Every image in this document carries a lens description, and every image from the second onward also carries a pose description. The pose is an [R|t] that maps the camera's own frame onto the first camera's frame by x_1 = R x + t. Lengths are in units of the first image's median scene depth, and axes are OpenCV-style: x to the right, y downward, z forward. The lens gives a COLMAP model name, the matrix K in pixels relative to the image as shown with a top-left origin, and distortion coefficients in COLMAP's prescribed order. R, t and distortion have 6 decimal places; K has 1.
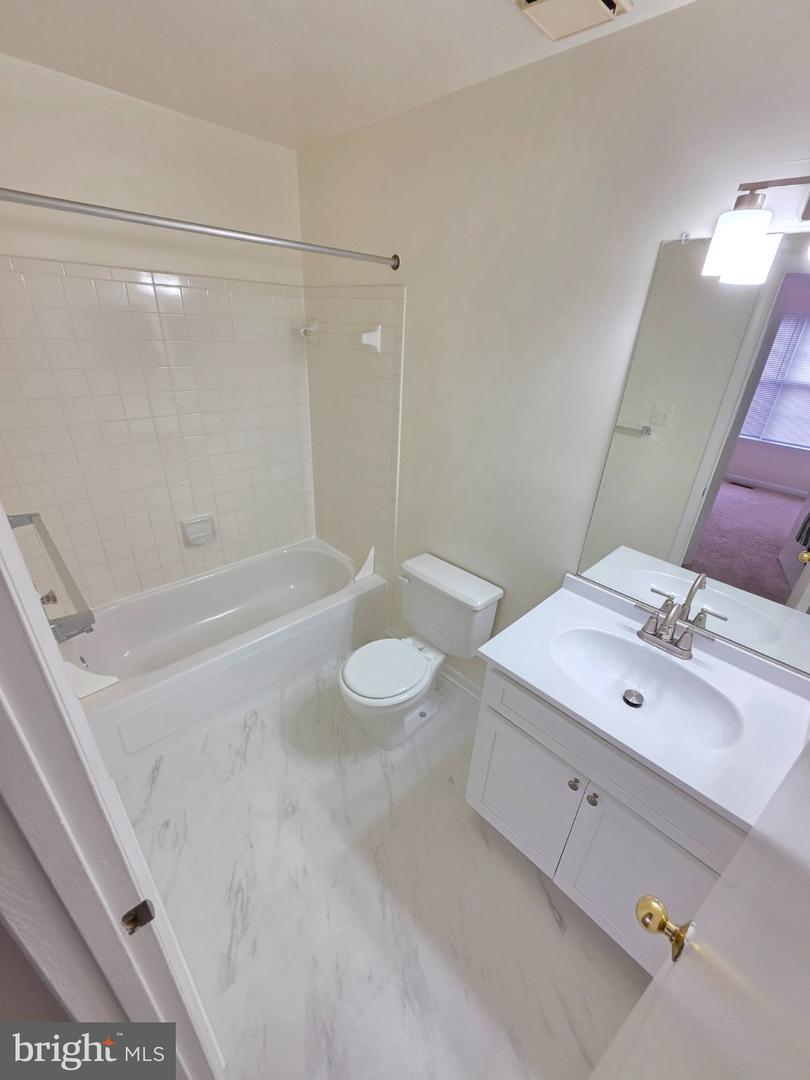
lens RADIAL K [[434.8, 0, 406.1], [0, 434.8, 542.5], [0, 0, 1]] dist [-0.001853, -0.000210]
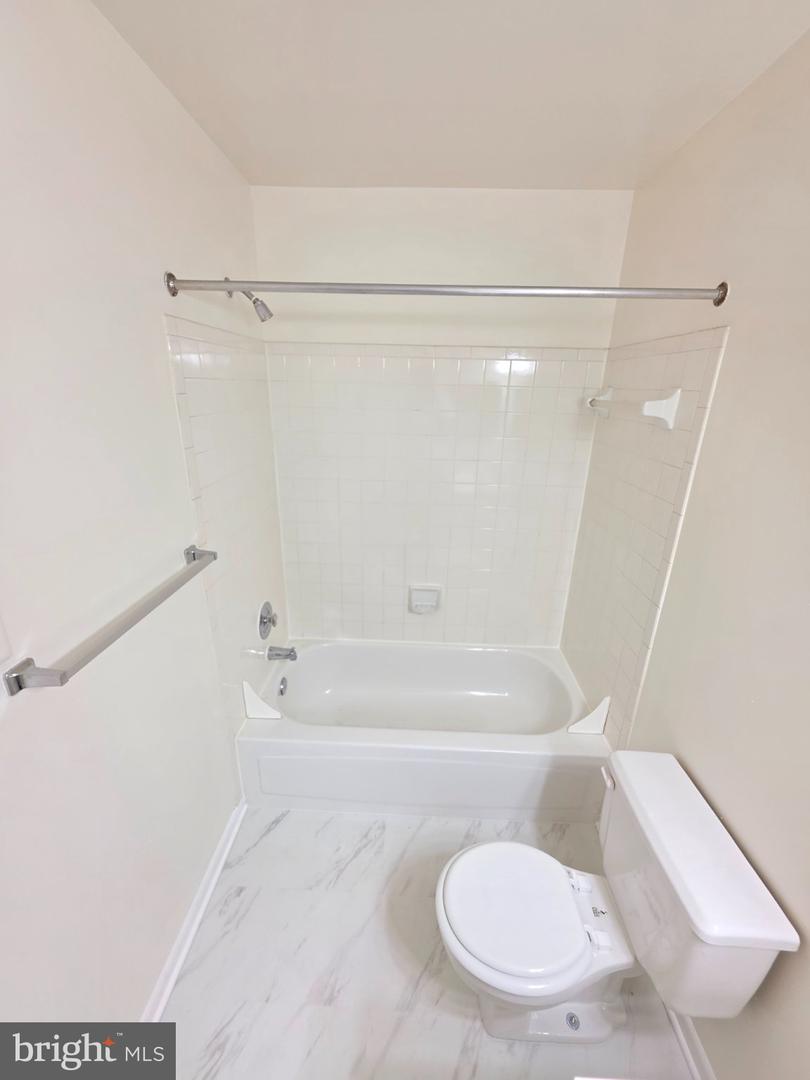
lens RADIAL K [[434.8, 0, 402.7], [0, 434.8, 542.5], [0, 0, 1]] dist [-0.001853, -0.000210]
pose [[0.693610, 0.209293, -0.689276, 0.170139], [-0.312133, 0.949690, -0.025730, -0.144703], [0.649214, 0.232993, 0.724041, 0.336139]]
